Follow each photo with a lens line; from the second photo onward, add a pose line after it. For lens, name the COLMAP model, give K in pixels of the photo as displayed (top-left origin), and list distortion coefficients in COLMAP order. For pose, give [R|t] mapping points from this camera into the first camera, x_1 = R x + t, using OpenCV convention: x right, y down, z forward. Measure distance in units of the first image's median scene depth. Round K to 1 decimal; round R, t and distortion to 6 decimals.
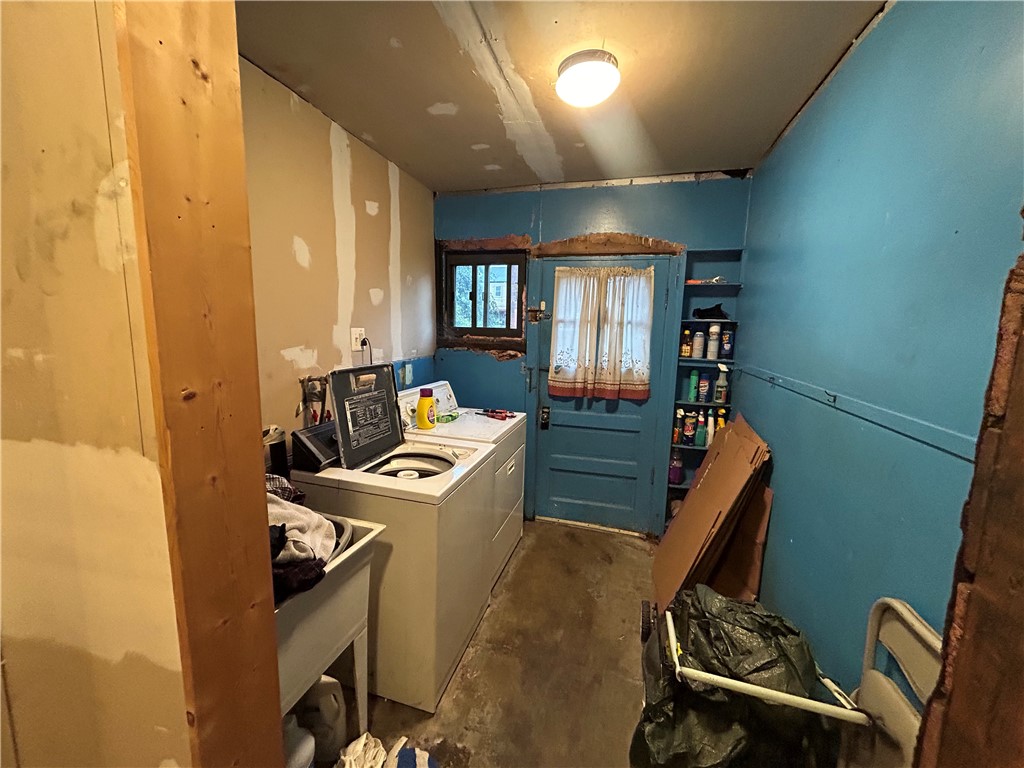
lens RADIAL K [[412.1, 0, 510.2], [0, 412.1, 385.5], [0, 0, 1]] dist [-0.002876, -0.000345]
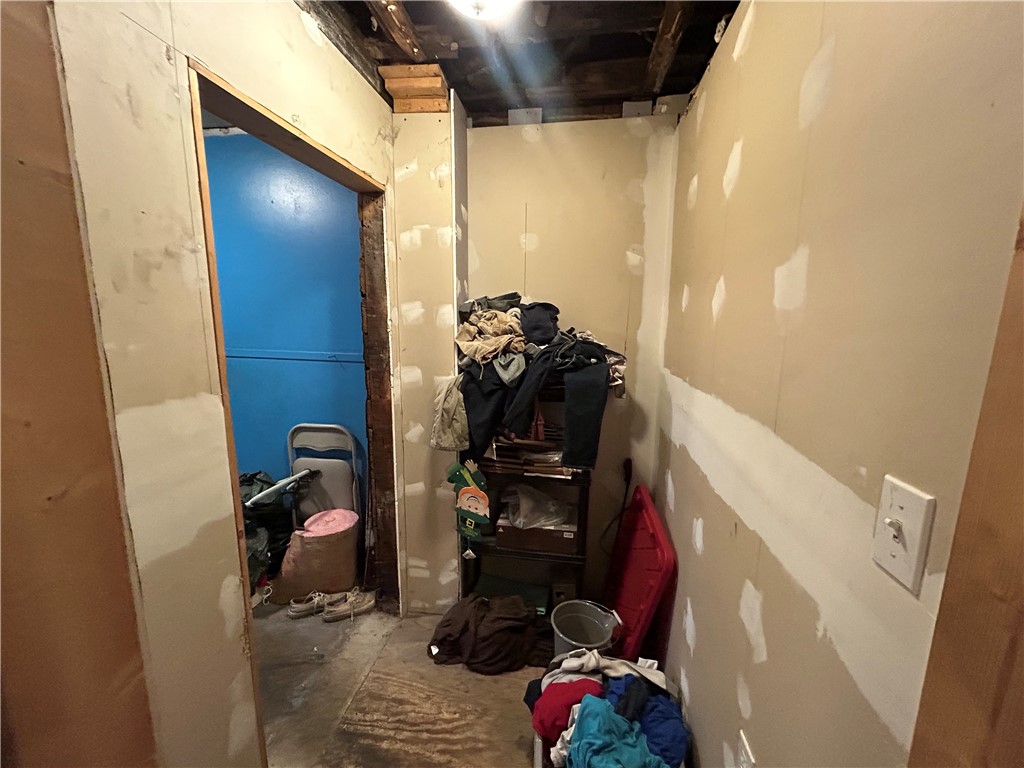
lens RADIAL K [[412.1, 0, 510.2], [0, 412.1, 385.5], [0, 0, 1]] dist [-0.002876, -0.000345]
pose [[-0.096929, -0.187642, 0.977443, -2.833412], [0.124326, 0.972093, 0.198944, -0.063429], [-0.987496, 0.140805, -0.070895, -0.176498]]
